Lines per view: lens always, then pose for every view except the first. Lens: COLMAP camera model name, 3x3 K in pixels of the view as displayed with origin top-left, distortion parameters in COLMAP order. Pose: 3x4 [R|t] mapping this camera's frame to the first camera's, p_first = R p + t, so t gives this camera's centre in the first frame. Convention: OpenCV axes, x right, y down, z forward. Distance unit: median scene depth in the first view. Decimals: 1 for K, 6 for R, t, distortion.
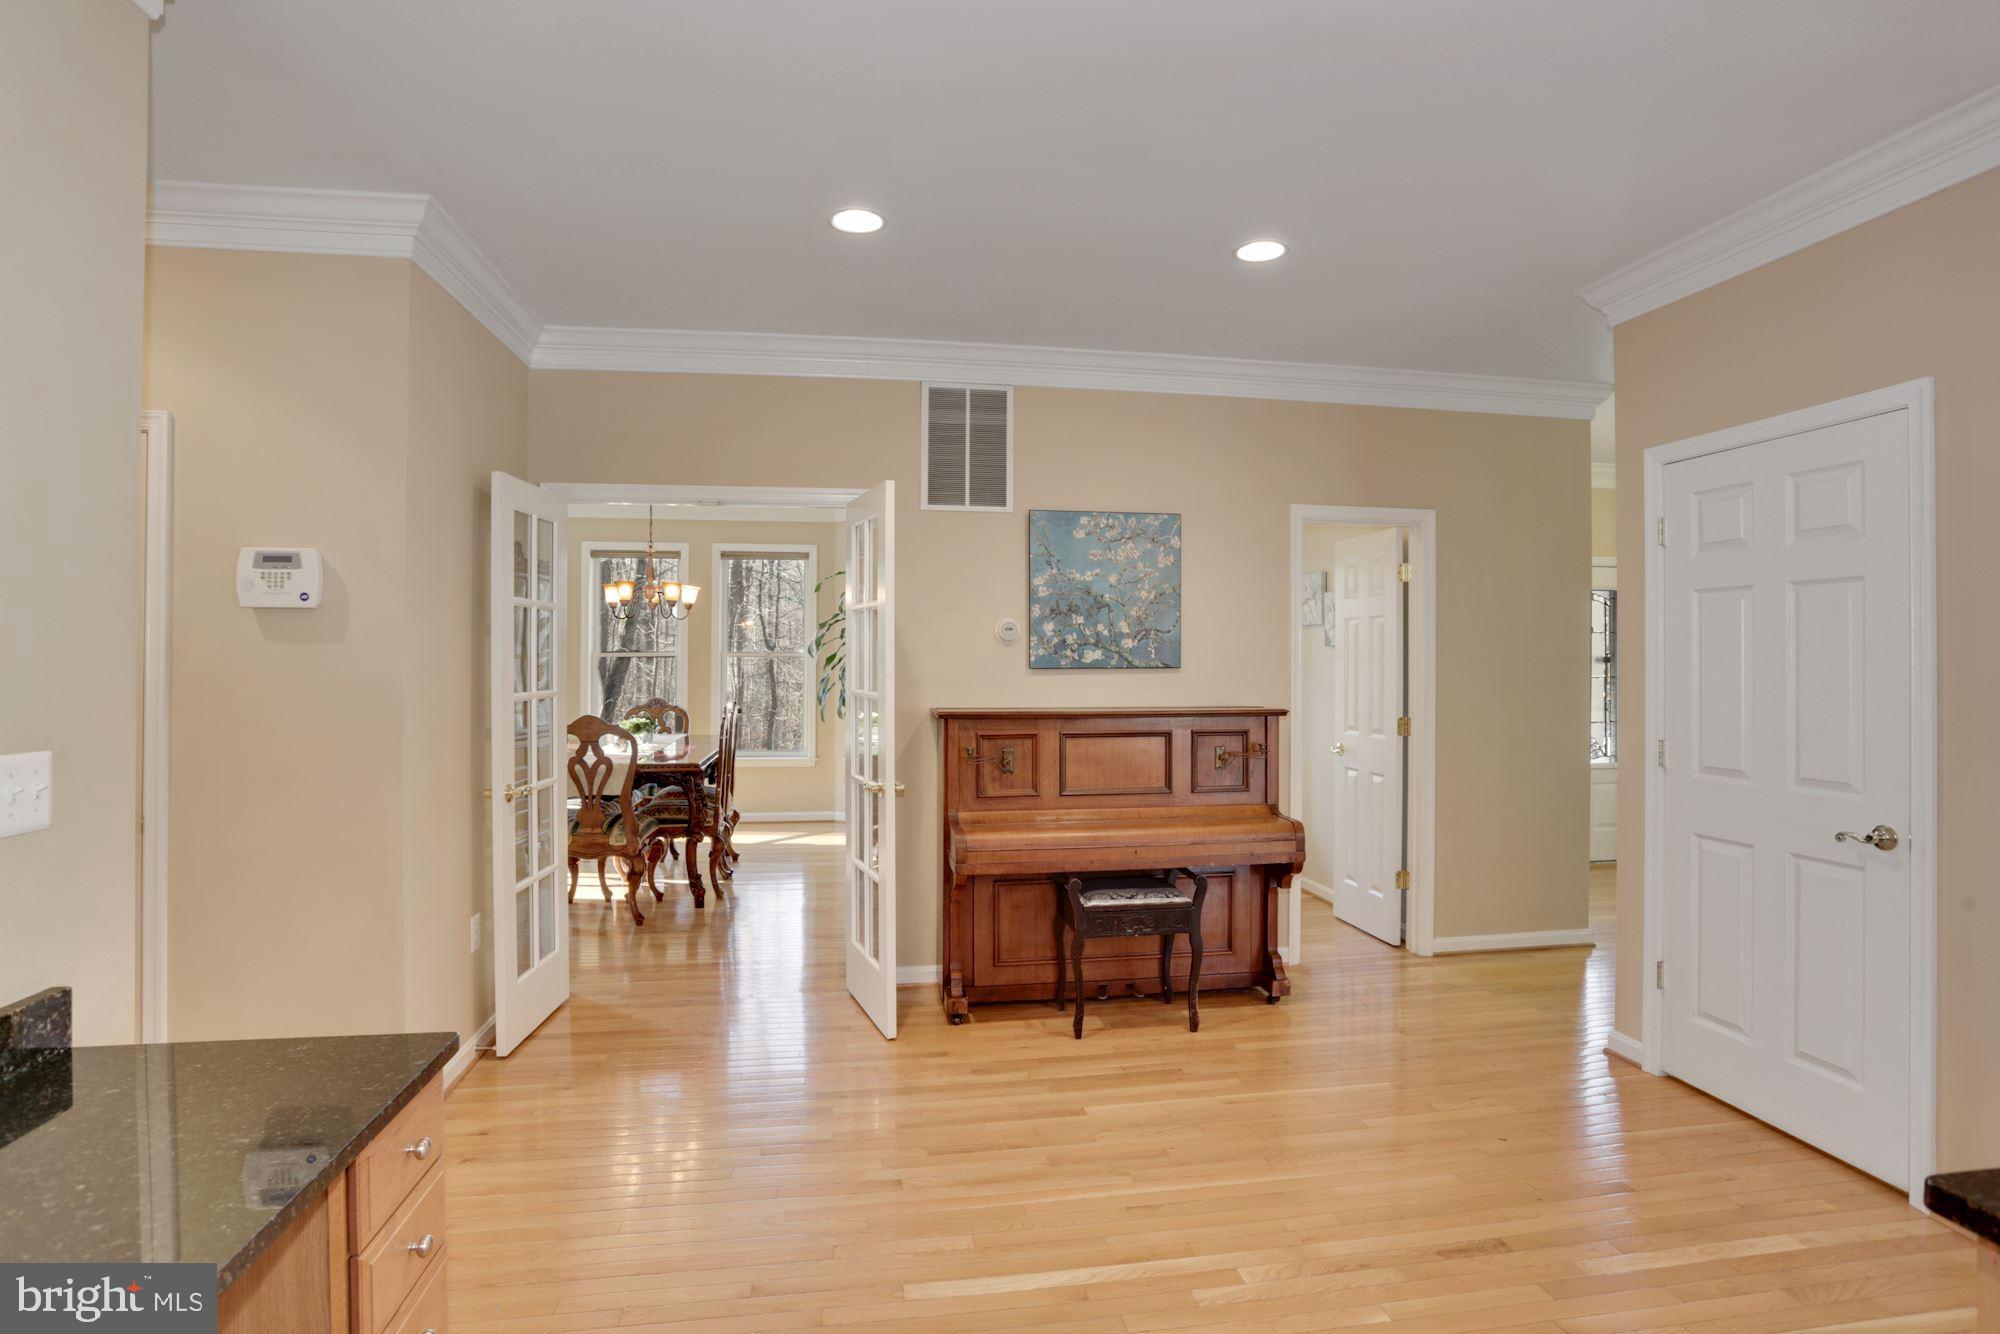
lens RADIAL K [[970.9, 0, 996.3], [0, 970.9, 661.5], [0, 0, 1]] dist [-0.068456, 0.026047]
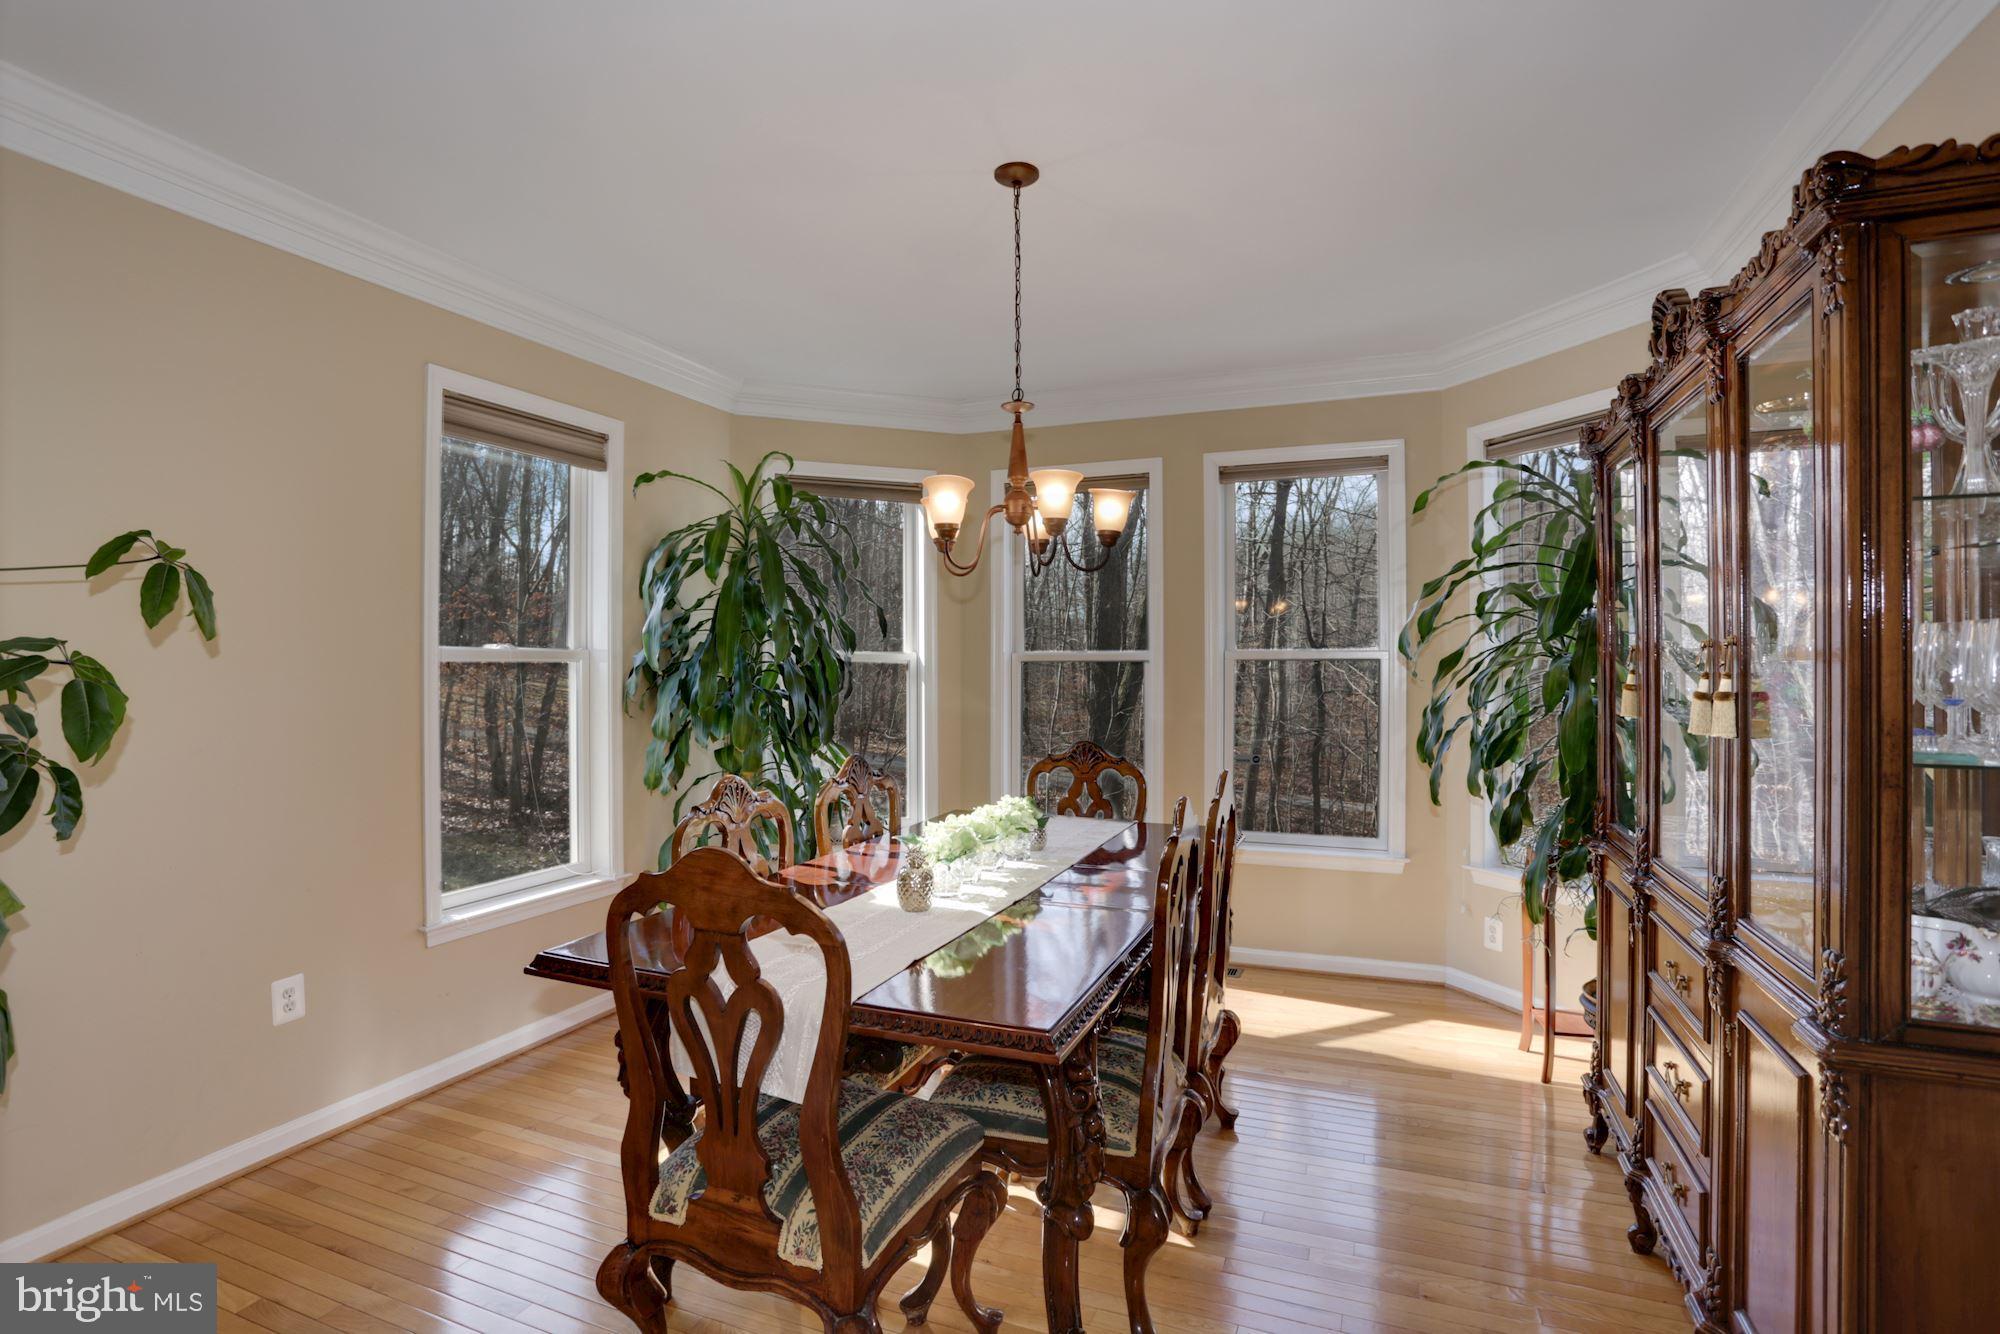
lens RADIAL K [[970.9, 0, 994.4], [0, 970.9, 656.0], [0, 0, 1]] dist [-0.068456, 0.026047]
pose [[0.850978, -0.007375, -0.525149, -0.122362], [0.004455, 0.999967, -0.006825, -0.003905], [0.525182, 0.003468, 0.850983, 0.532983]]
